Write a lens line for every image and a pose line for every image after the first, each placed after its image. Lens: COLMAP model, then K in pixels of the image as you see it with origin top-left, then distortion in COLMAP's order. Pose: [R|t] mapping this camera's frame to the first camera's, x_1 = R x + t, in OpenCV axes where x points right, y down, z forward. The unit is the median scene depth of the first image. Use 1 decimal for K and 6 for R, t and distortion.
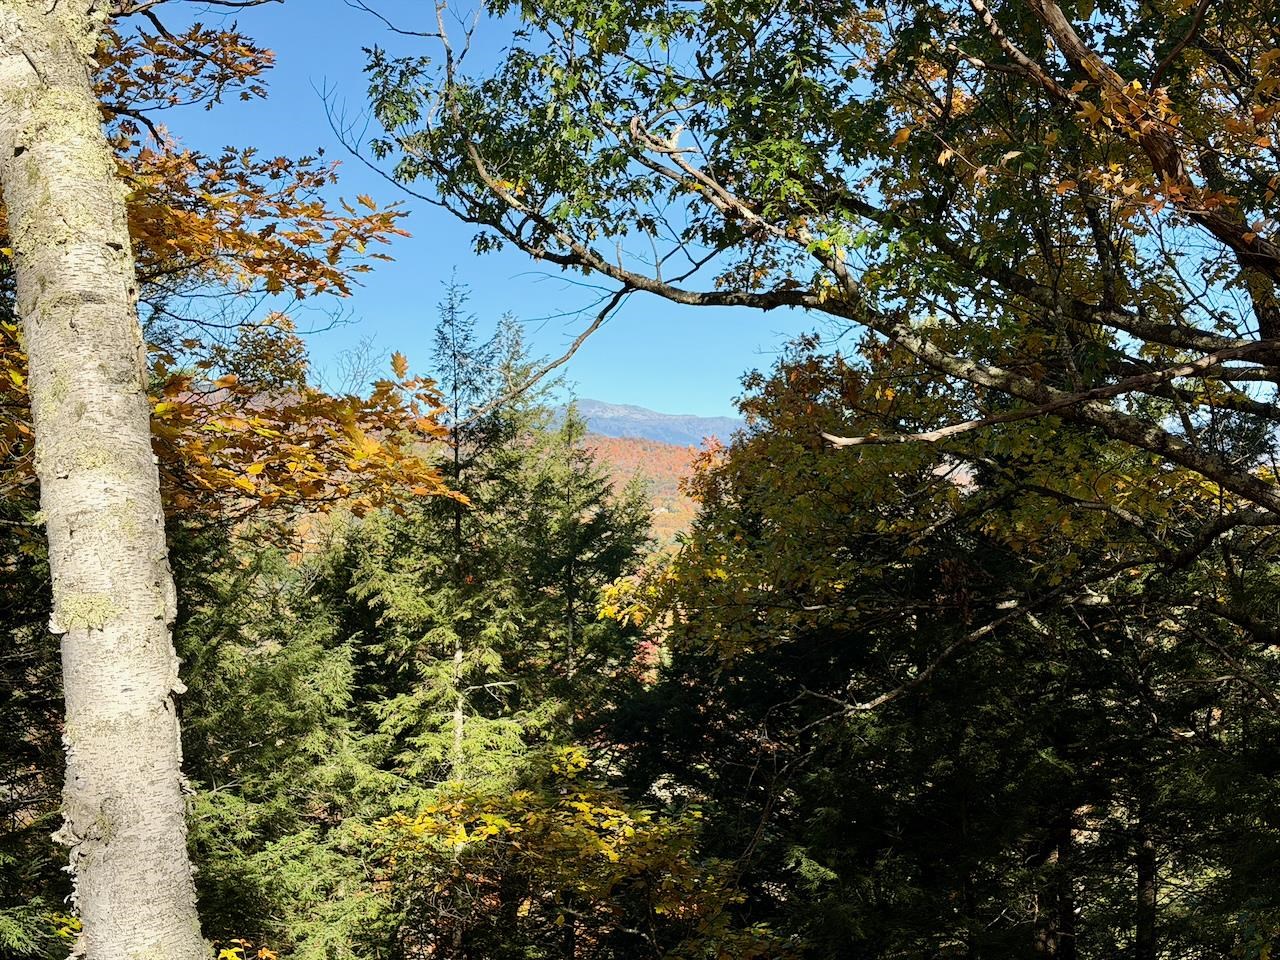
lens RADIAL K [[1795.6, 0, 640.0], [0, 1795.6, 480.0], [0, 0, 1]] dist [0.123568, -0.017531]
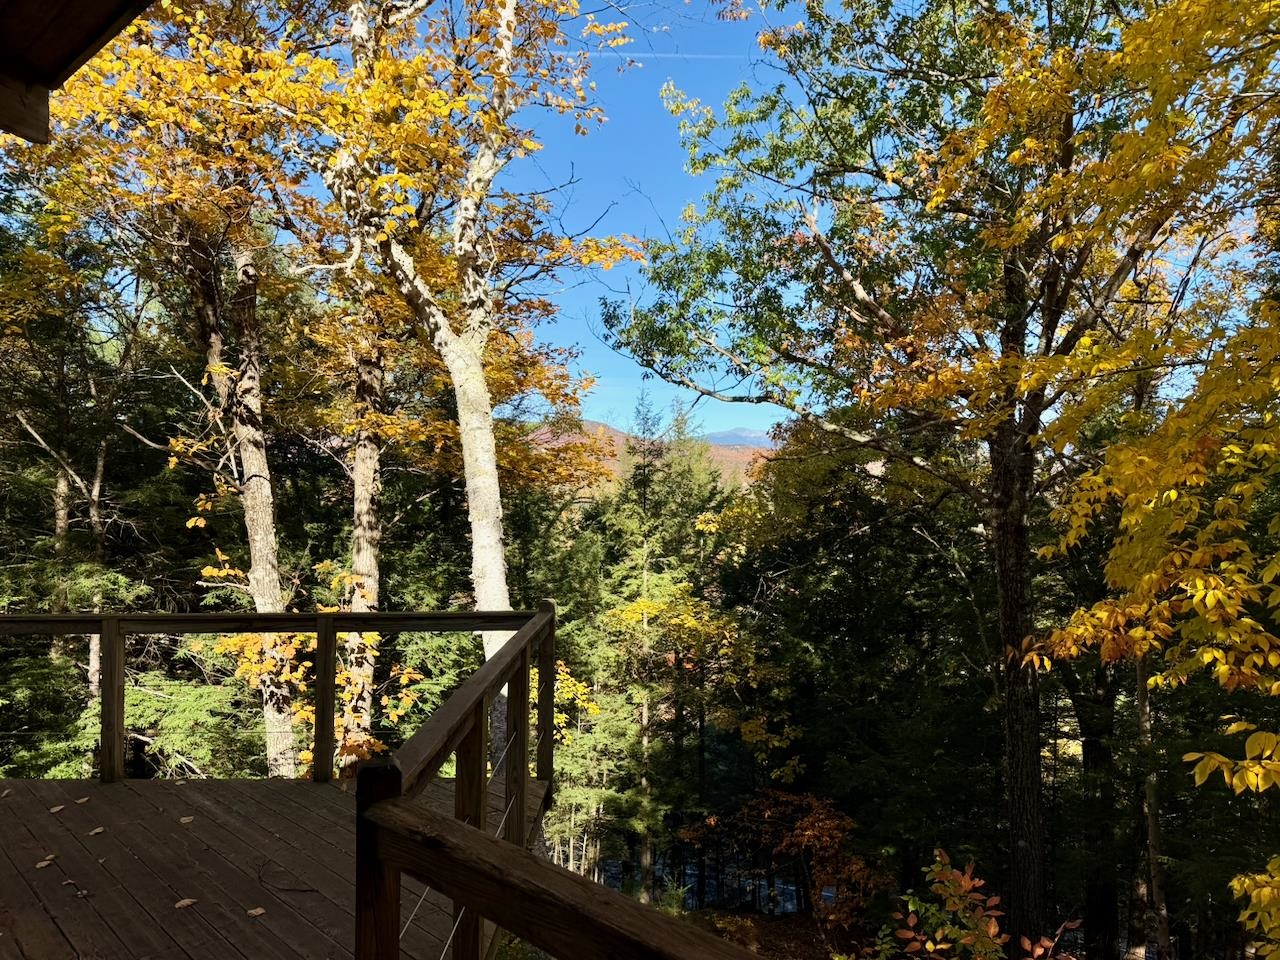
lens RADIAL K [[893.9, 0, 640.0], [0, 893.9, 480.0], [0, 0, 1]] dist [0.135530, -0.000051]
pose [[0.989976, 0.001054, -0.141232, 0.059468], [0.000794, 0.999915, 0.013027, -0.004736], [0.141233, -0.013008, 0.989891, -0.160949]]
